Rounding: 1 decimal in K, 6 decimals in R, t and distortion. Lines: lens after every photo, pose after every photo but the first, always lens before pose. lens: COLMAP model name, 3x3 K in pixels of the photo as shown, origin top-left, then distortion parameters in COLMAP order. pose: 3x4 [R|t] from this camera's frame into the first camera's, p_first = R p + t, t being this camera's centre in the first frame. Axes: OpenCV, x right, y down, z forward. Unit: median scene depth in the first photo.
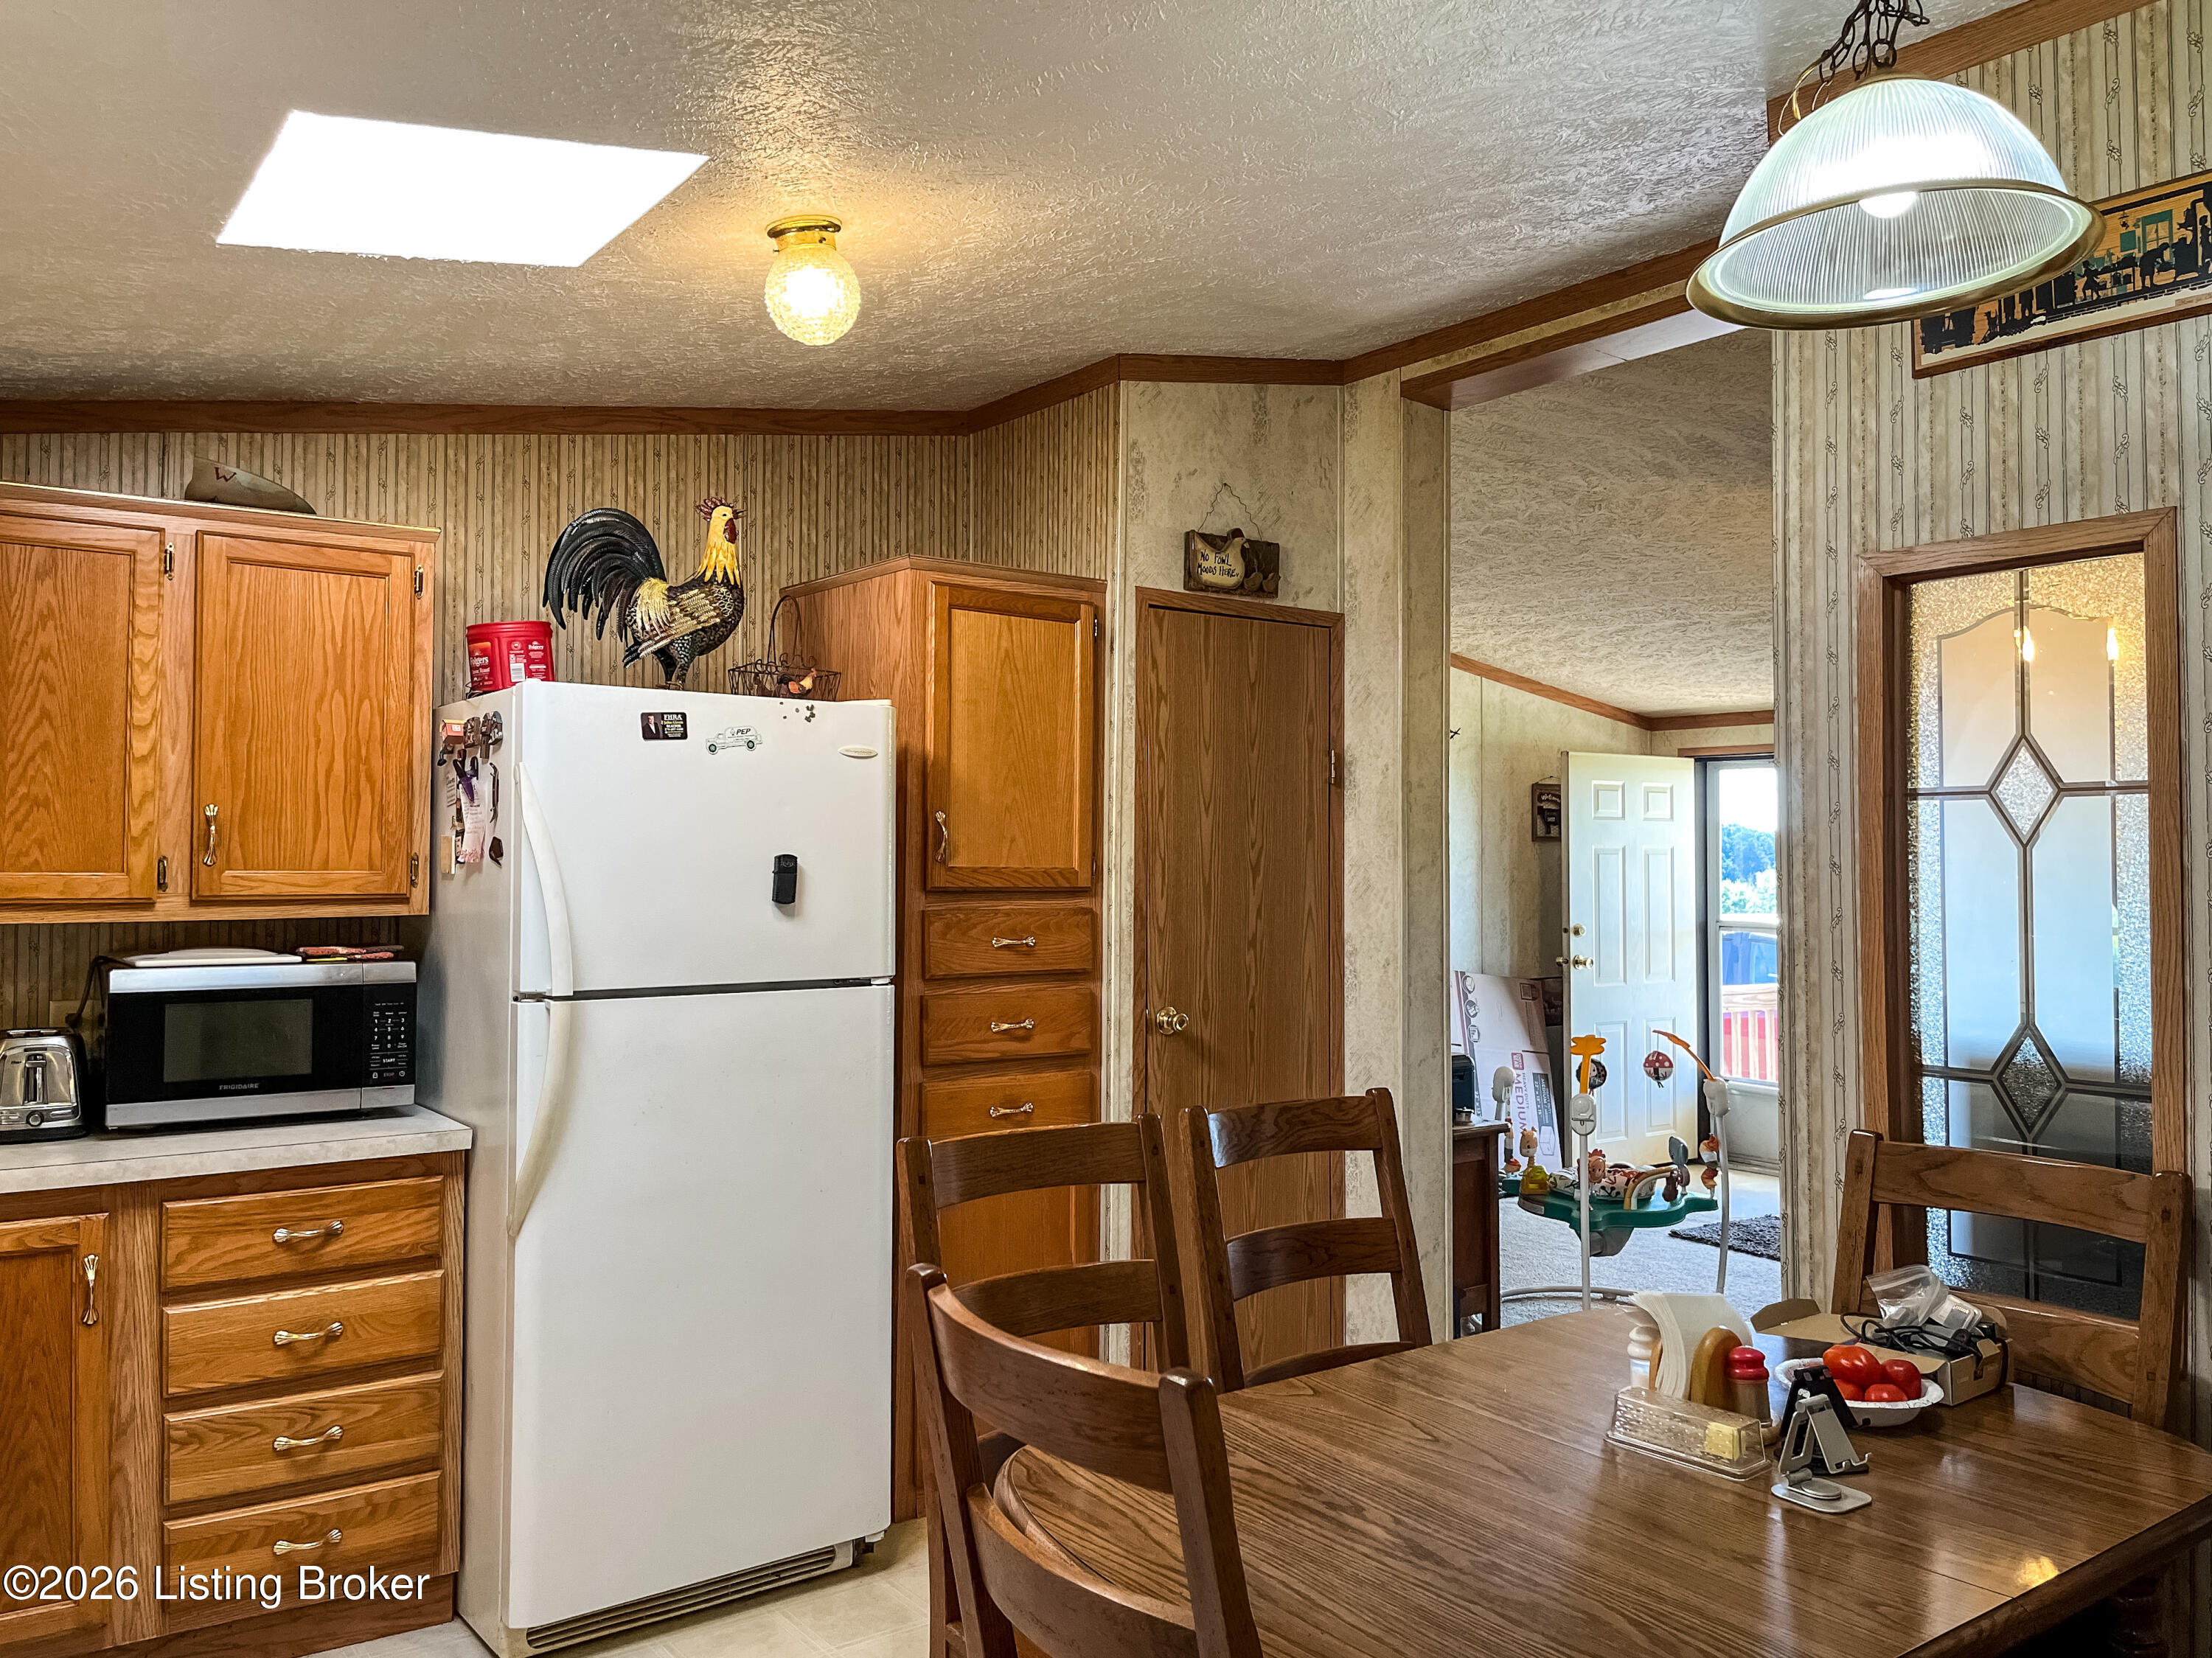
lens RADIAL K [[1699.6, 0, 1103.6], [0, 1699.6, 808.4], [0, 0, 1]] dist [0.062734, -0.088437]
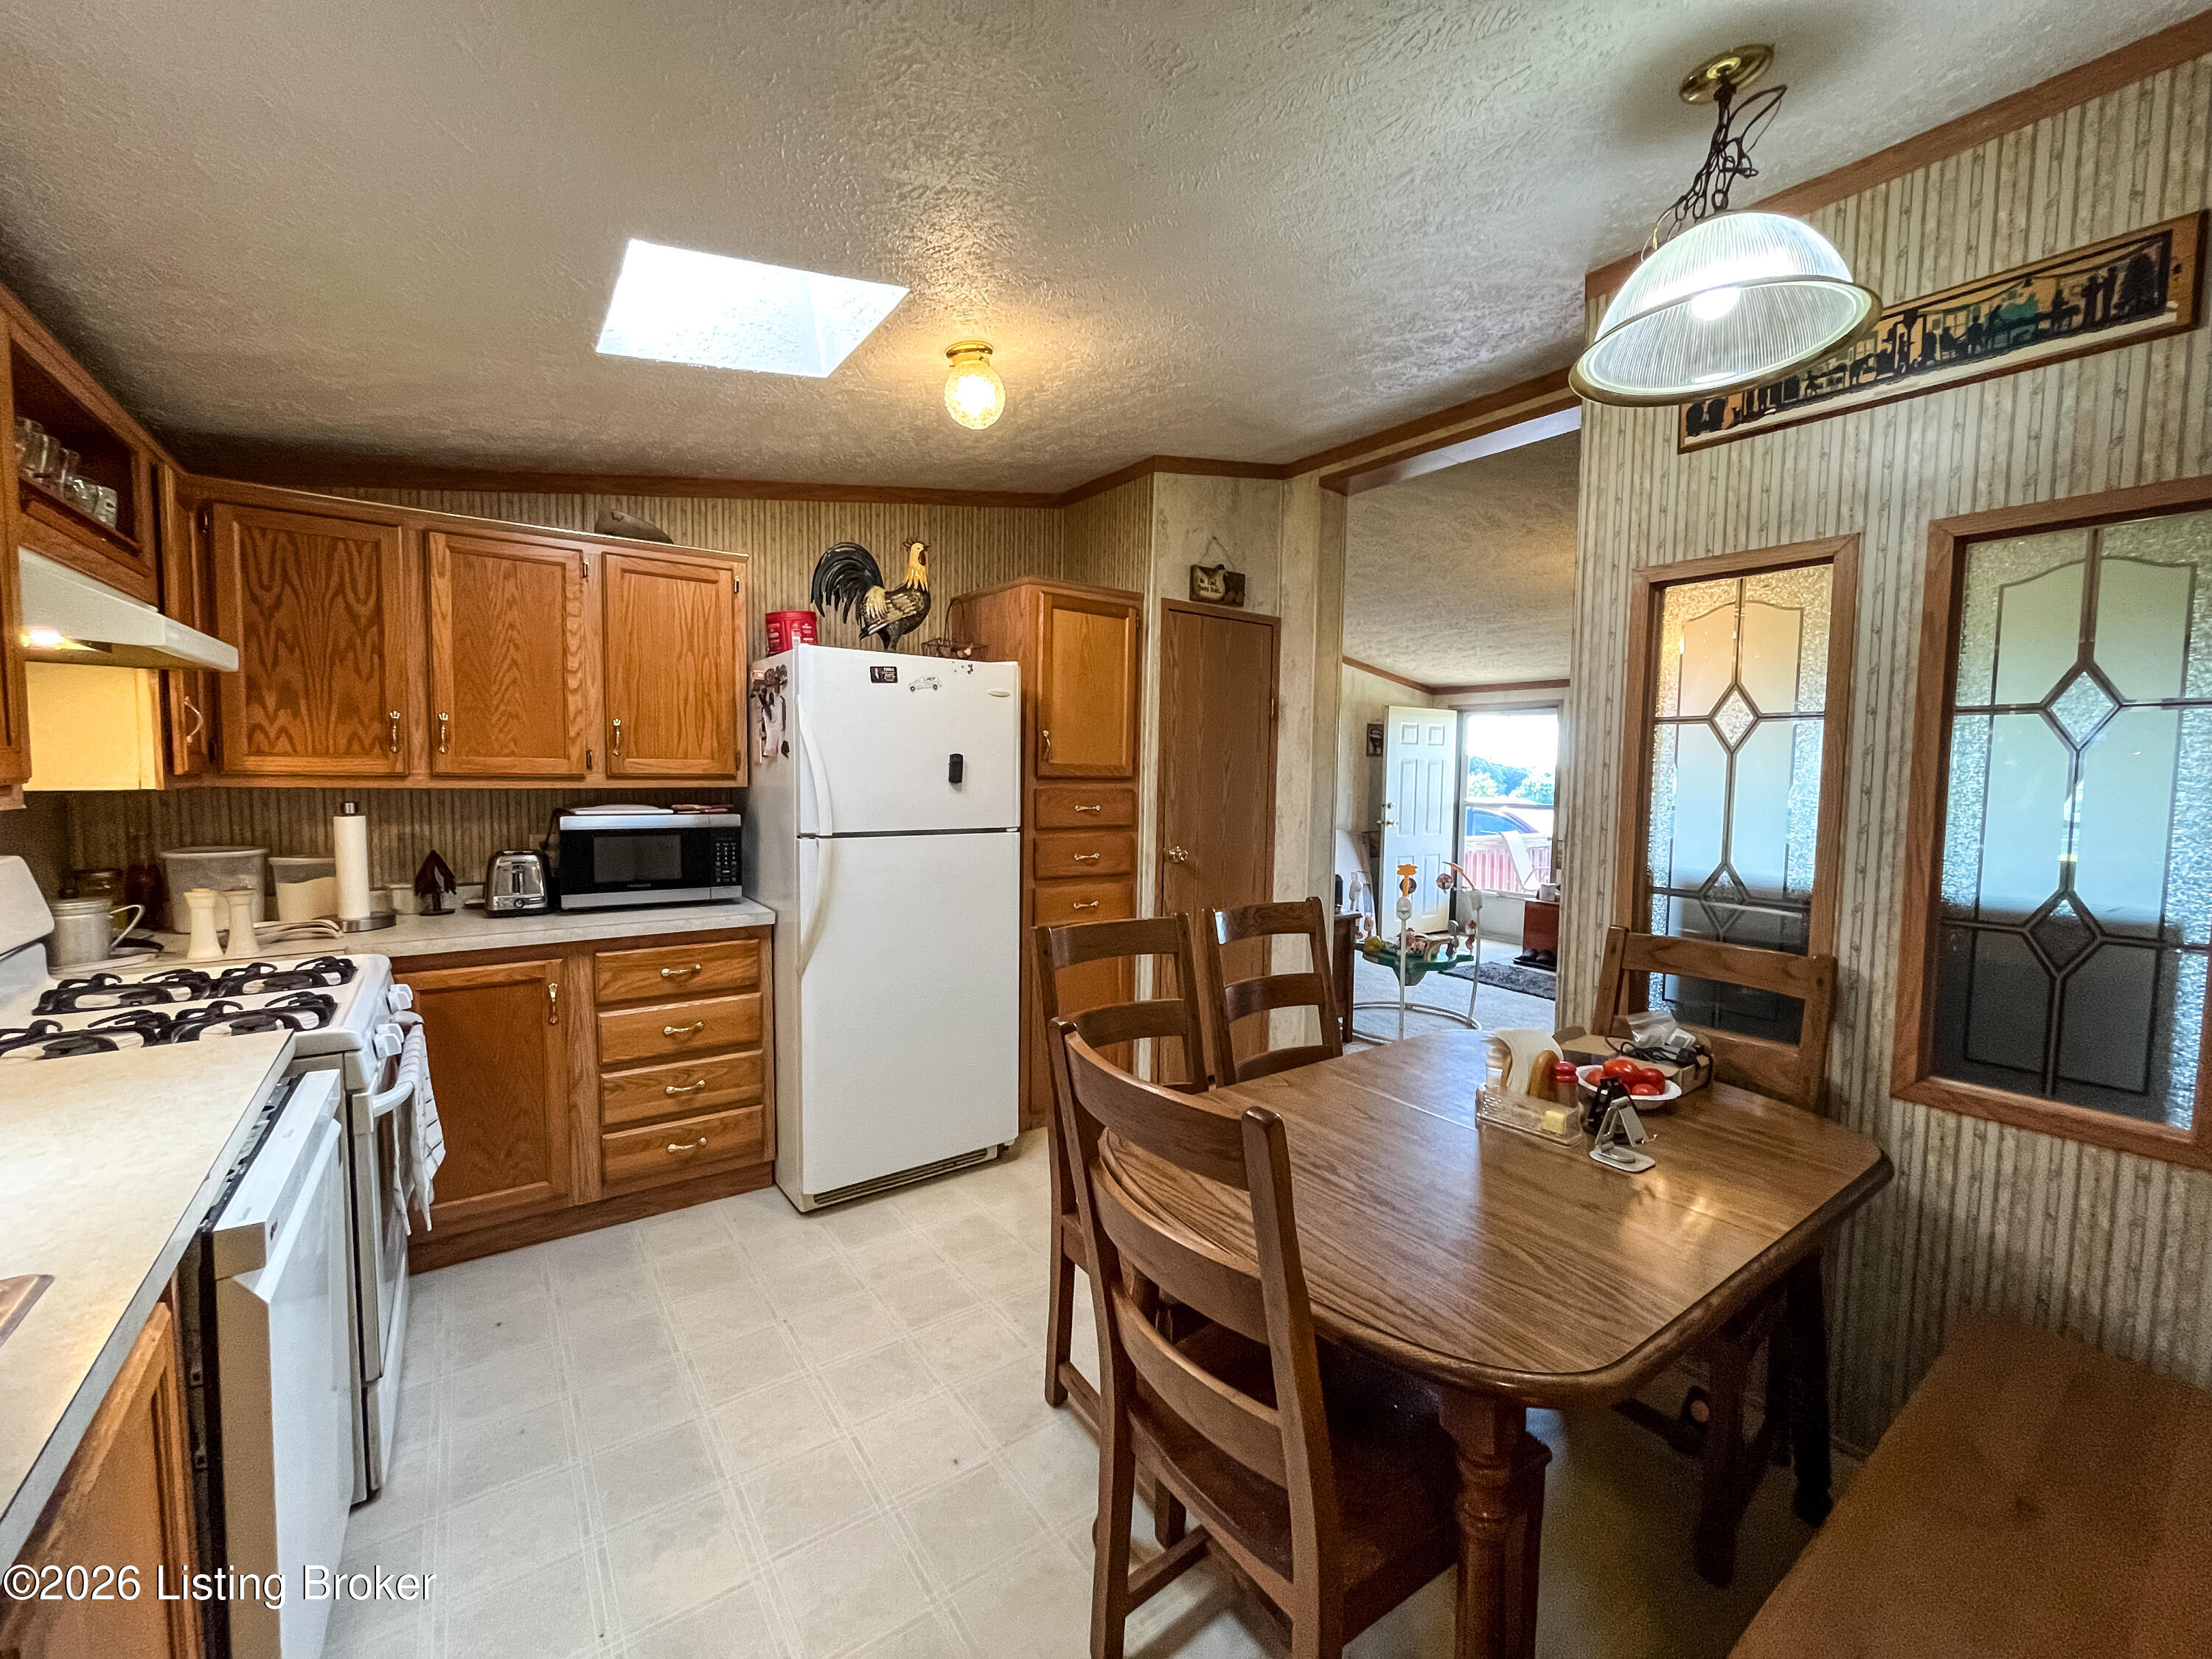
lens RADIAL K [[891.9, 0, 1106.1], [0, 891.9, 822.3], [0, 0, 1]] dist [-0.003694, -0.000514]
pose [[0.999899, 0.011635, -0.008148, -0.033940], [-0.010837, 0.995706, 0.091936, 0.013318], [0.009183, -0.091839, 0.995732, 0.131485]]
